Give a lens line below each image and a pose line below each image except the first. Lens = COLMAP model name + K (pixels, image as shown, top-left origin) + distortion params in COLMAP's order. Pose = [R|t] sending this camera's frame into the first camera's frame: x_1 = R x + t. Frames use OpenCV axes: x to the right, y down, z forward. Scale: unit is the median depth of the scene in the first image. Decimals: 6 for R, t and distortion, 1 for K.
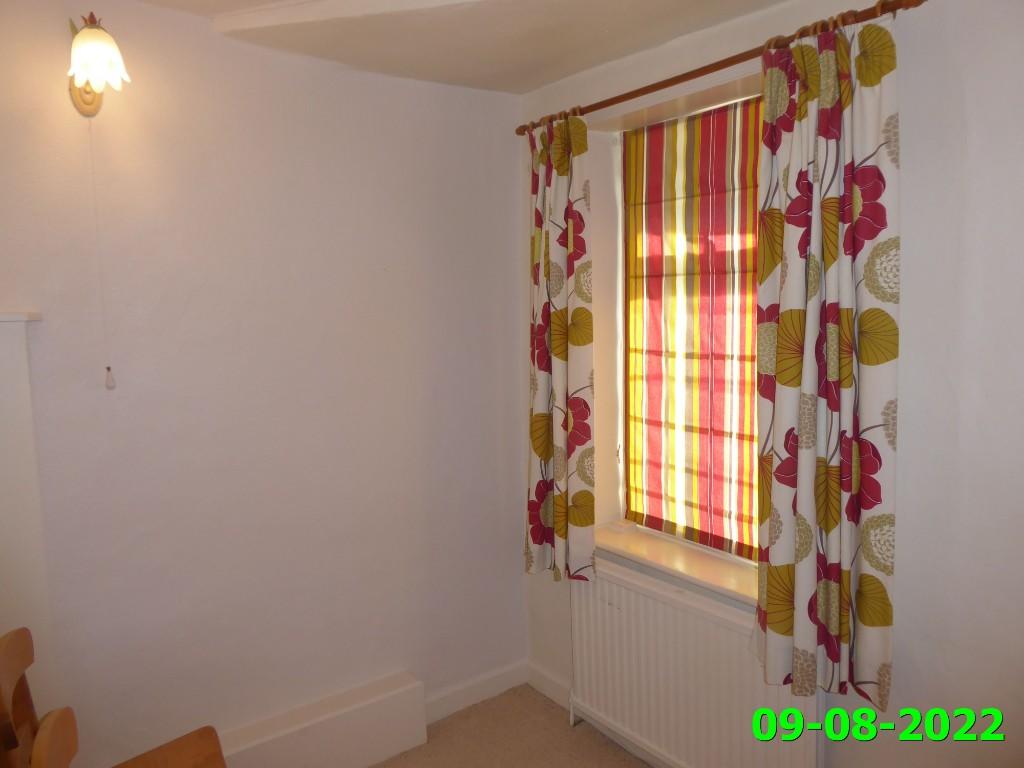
lens RADIAL K [[740.8, 0, 515.0], [0, 740.8, 387.7], [0, 0, 1]] dist [-0.015159, 0.004075]
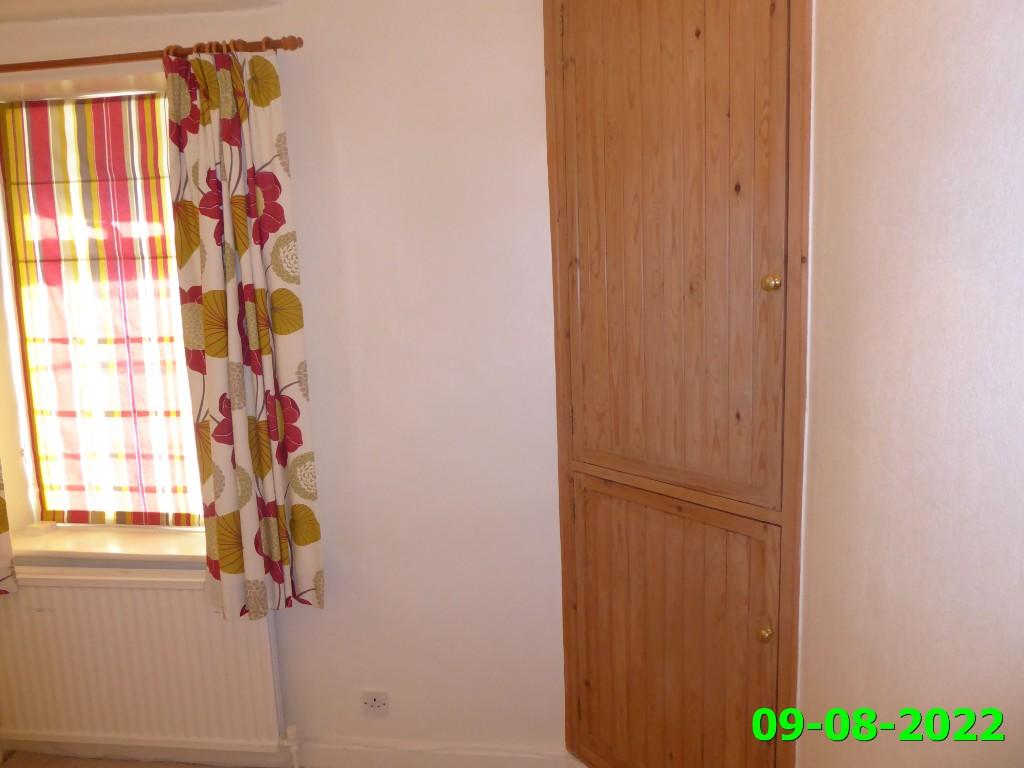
lens RADIAL K [[740.8, 0, 515.0], [0, 740.8, 387.7], [0, 0, 1]] dist [-0.015159, 0.004075]
pose [[0.693396, -0.094799, 0.714293, -0.132115], [0.089663, 0.994955, 0.045009, 0.034152], [-0.714956, 0.032837, 0.698398, -0.127753]]
